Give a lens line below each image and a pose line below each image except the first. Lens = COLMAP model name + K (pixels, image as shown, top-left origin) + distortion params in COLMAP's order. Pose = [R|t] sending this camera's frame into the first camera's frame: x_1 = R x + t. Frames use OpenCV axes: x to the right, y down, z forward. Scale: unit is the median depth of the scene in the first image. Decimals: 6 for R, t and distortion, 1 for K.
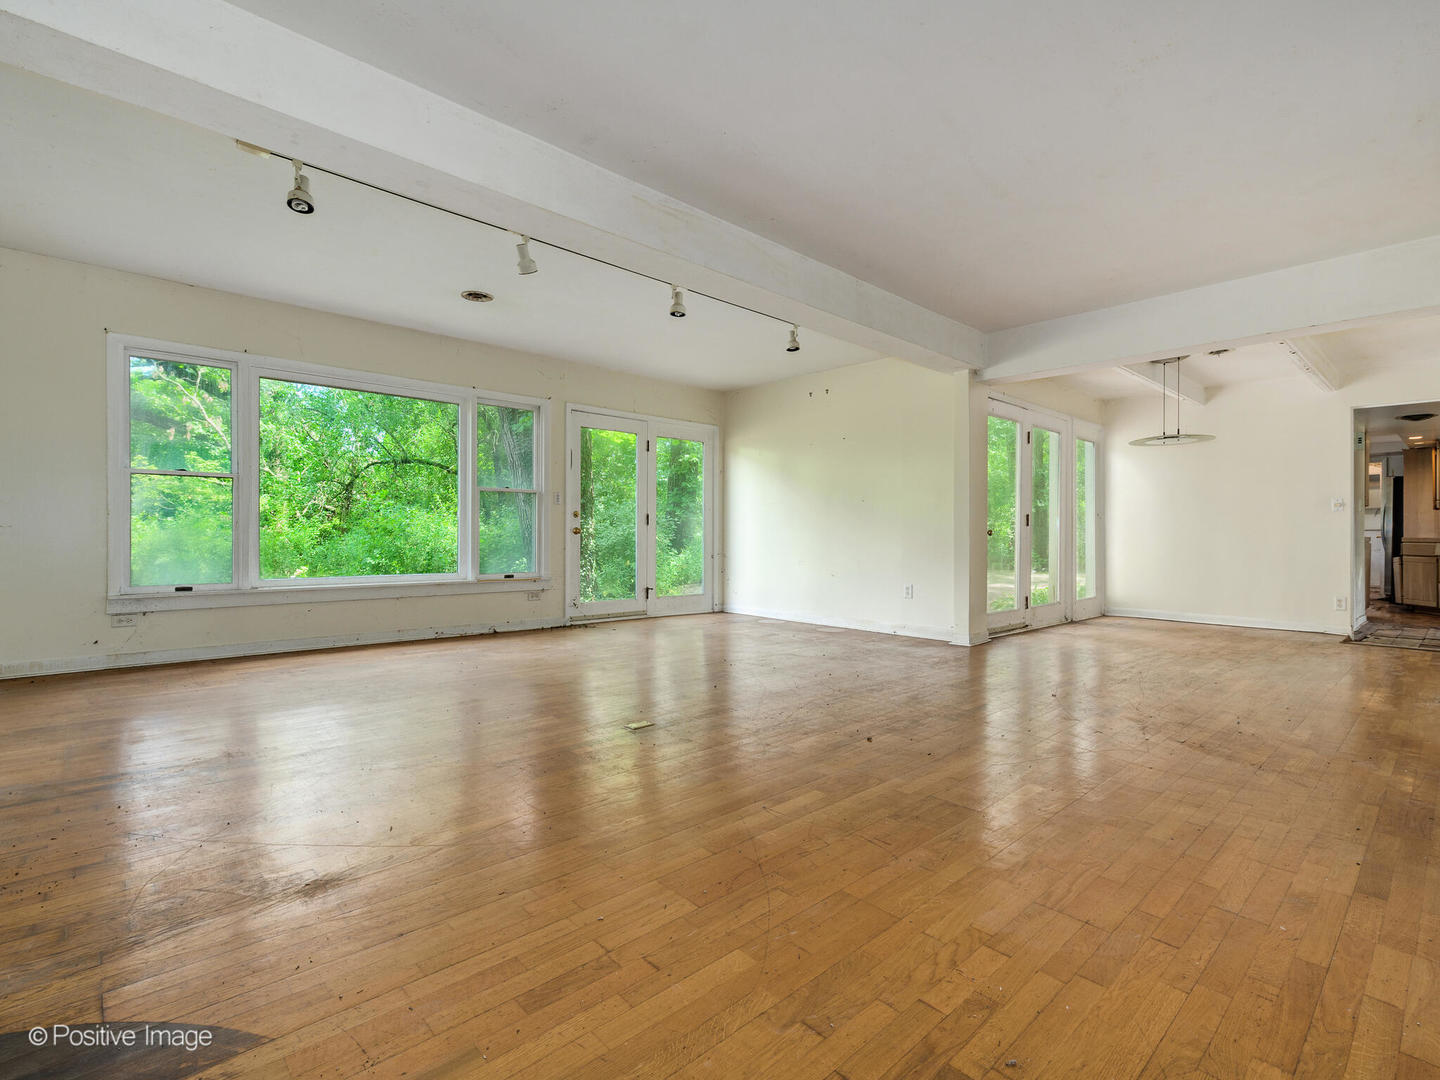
lens RADIAL K [[710.6, 0, 725.3], [0, 710.6, 537.1], [0, 0, 1]] dist [-0.000097, -0.000480]
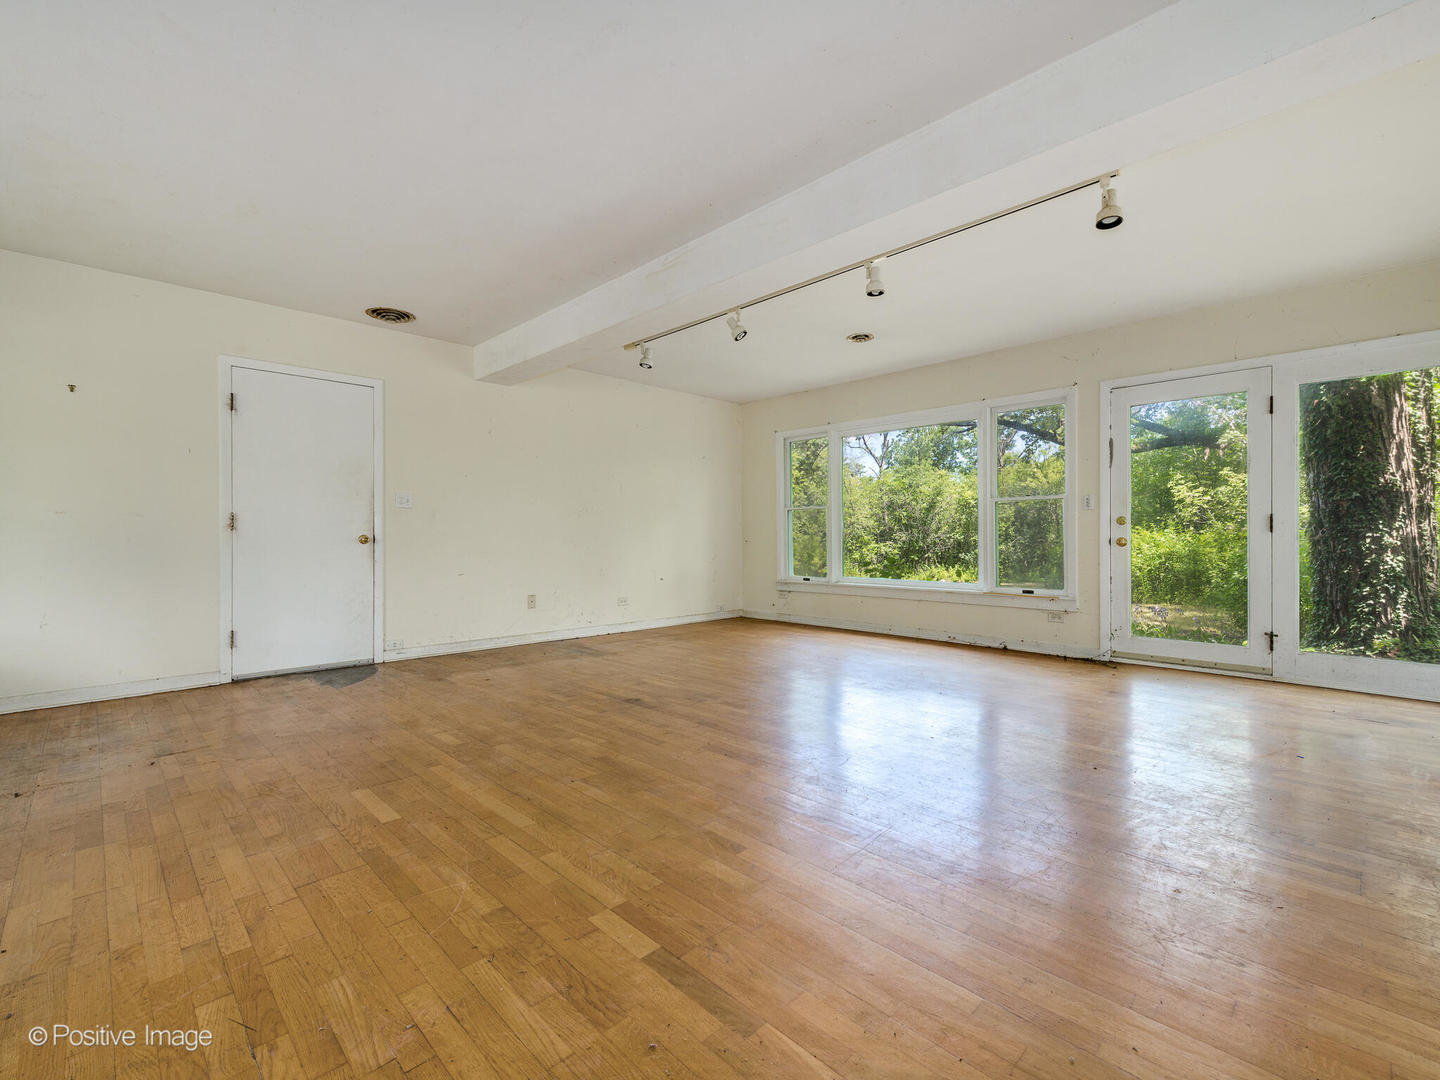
lens RADIAL K [[660.2, 0, 720.0], [0, 660.2, 540.0], [0, 0, 1]] dist [-0.001098, -0.000089]
pose [[0.007752, -0.004133, -0.999961, 0.570002], [-0.007136, 0.999966, -0.004188, -0.005551], [0.999944, 0.007168, 0.007722, 0.619963]]
